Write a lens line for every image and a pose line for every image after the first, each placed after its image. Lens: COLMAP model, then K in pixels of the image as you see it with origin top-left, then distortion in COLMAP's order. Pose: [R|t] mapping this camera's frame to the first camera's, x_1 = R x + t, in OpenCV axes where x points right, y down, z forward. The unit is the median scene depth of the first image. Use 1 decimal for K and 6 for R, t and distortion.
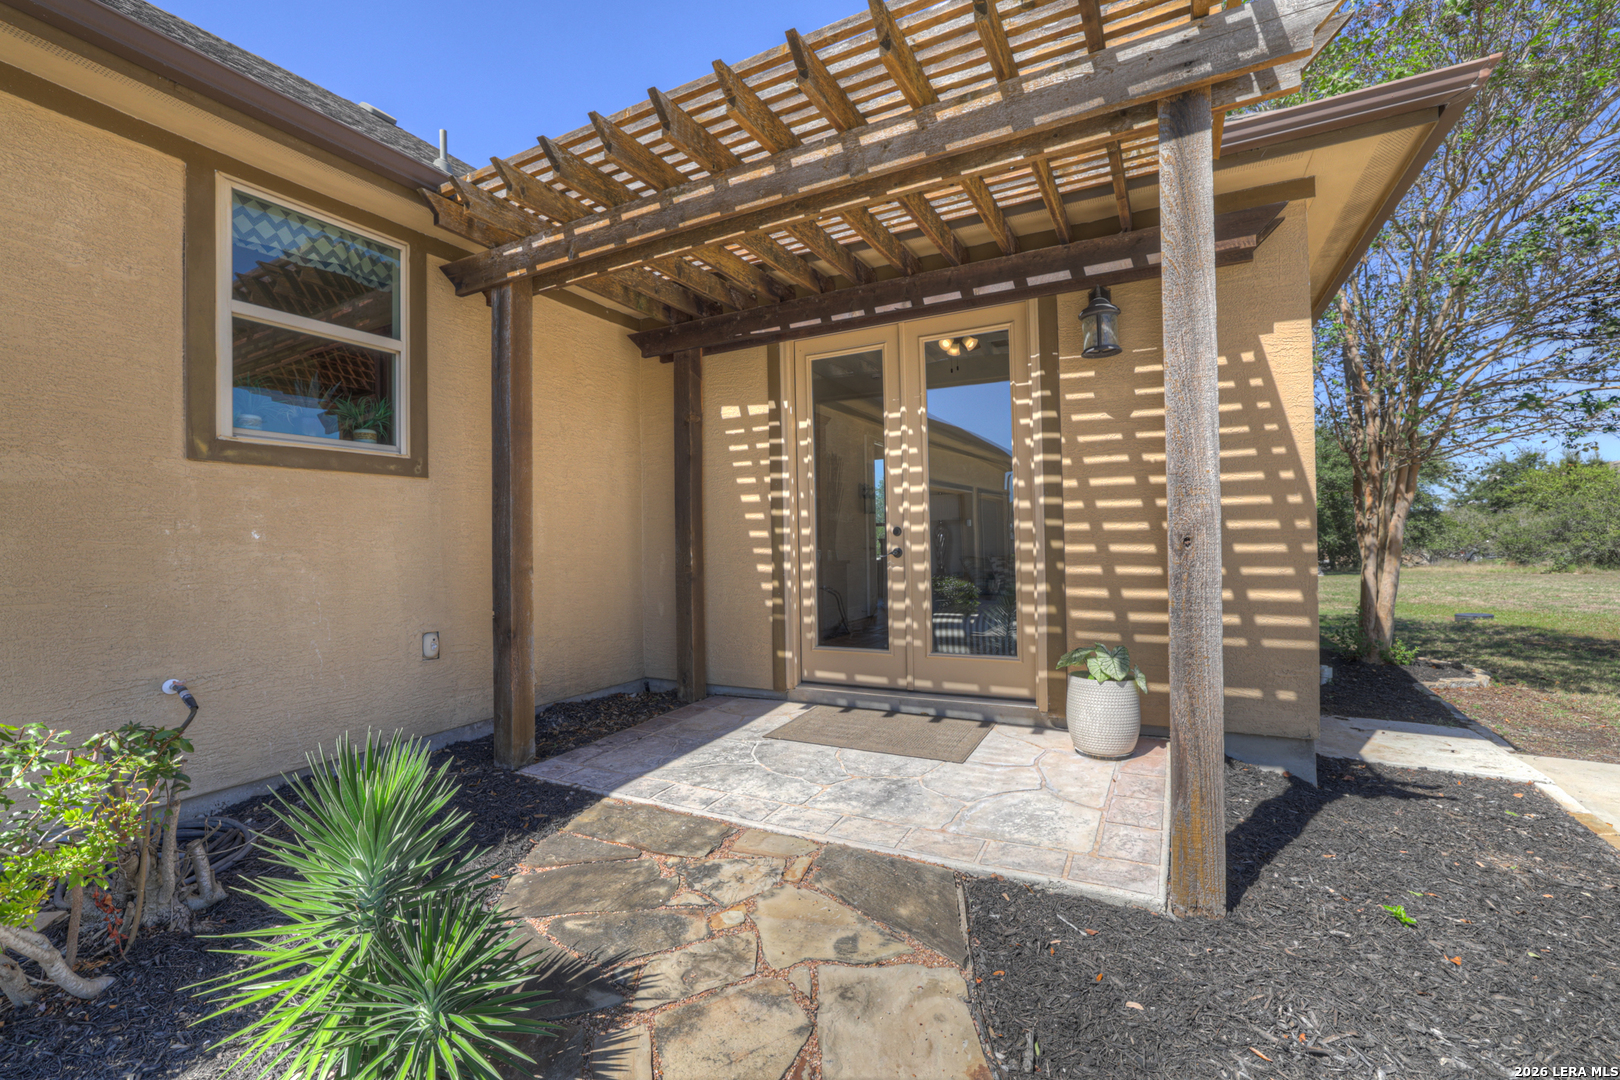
lens RADIAL K [[705.4, 0, 810.0], [0, 705.4, 540.0], [0, 0, 1]] dist [-0.002359, 0.000013]
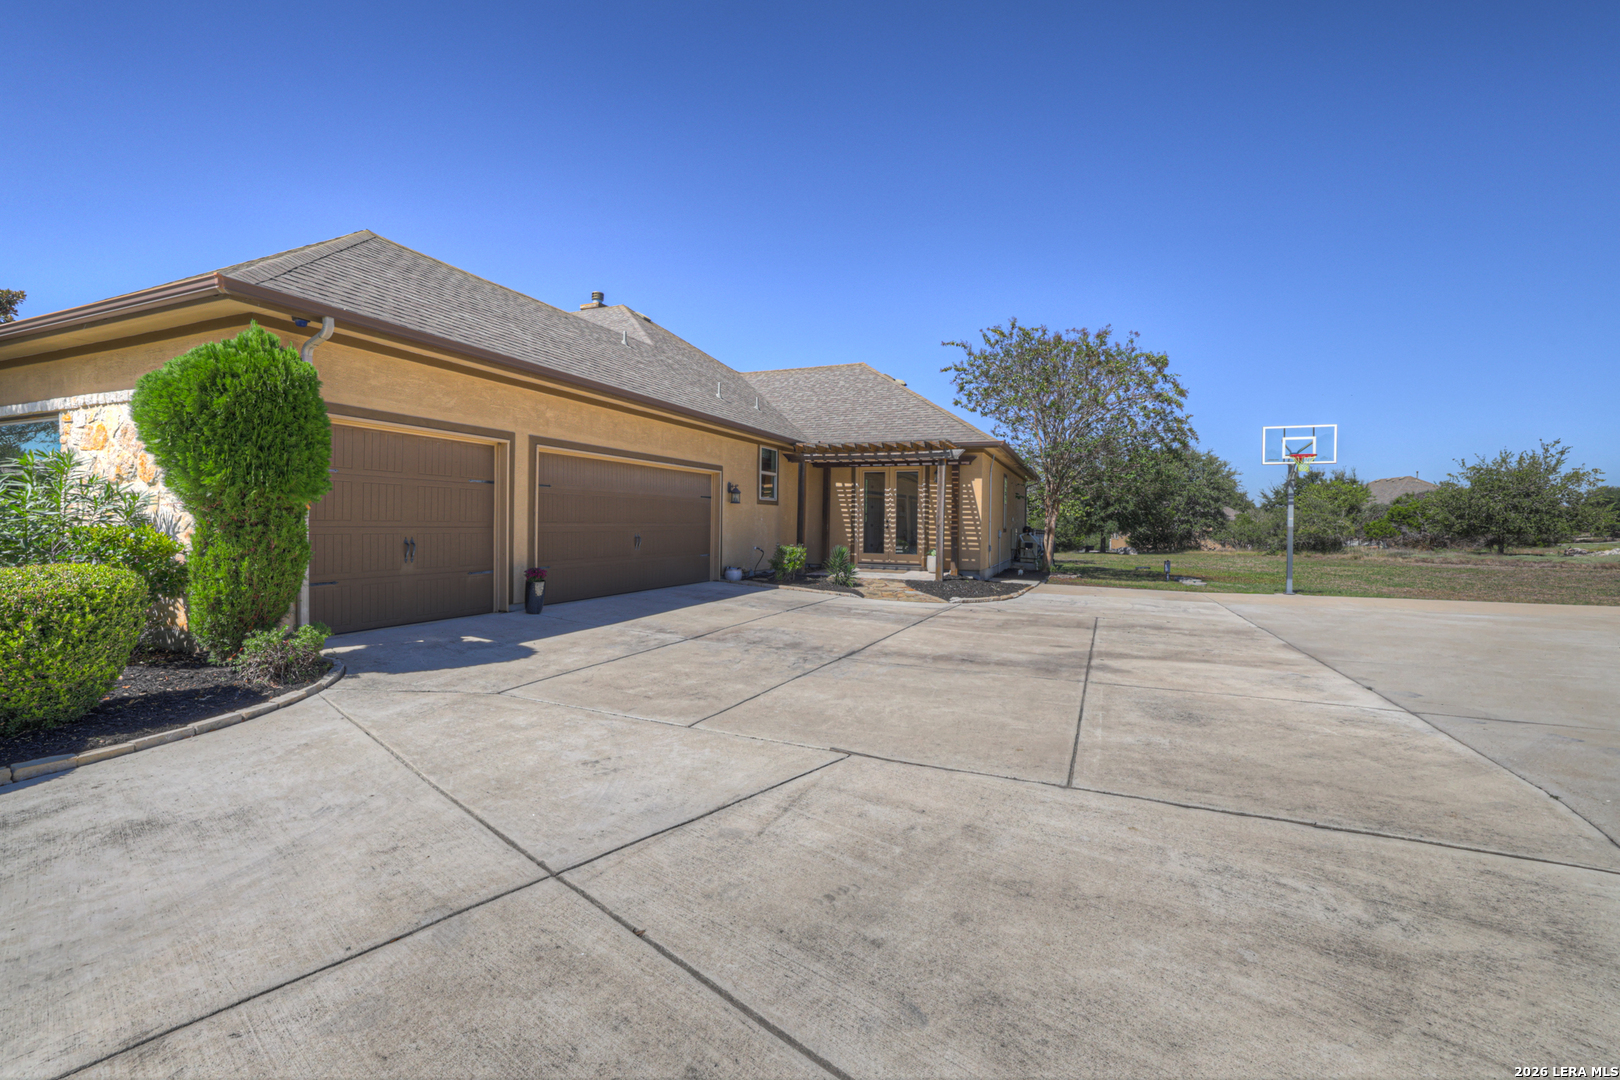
lens RADIAL K [[705.4, 0, 810.0], [0, 705.4, 540.0], [0, 0, 1]] dist [-0.002359, 0.000013]
pose [[0.995398, 0.031305, 0.090565, -0.604995], [-0.034116, 0.998978, 0.029653, -0.008984], [-0.089545, -0.032606, 0.995449, -2.625861]]
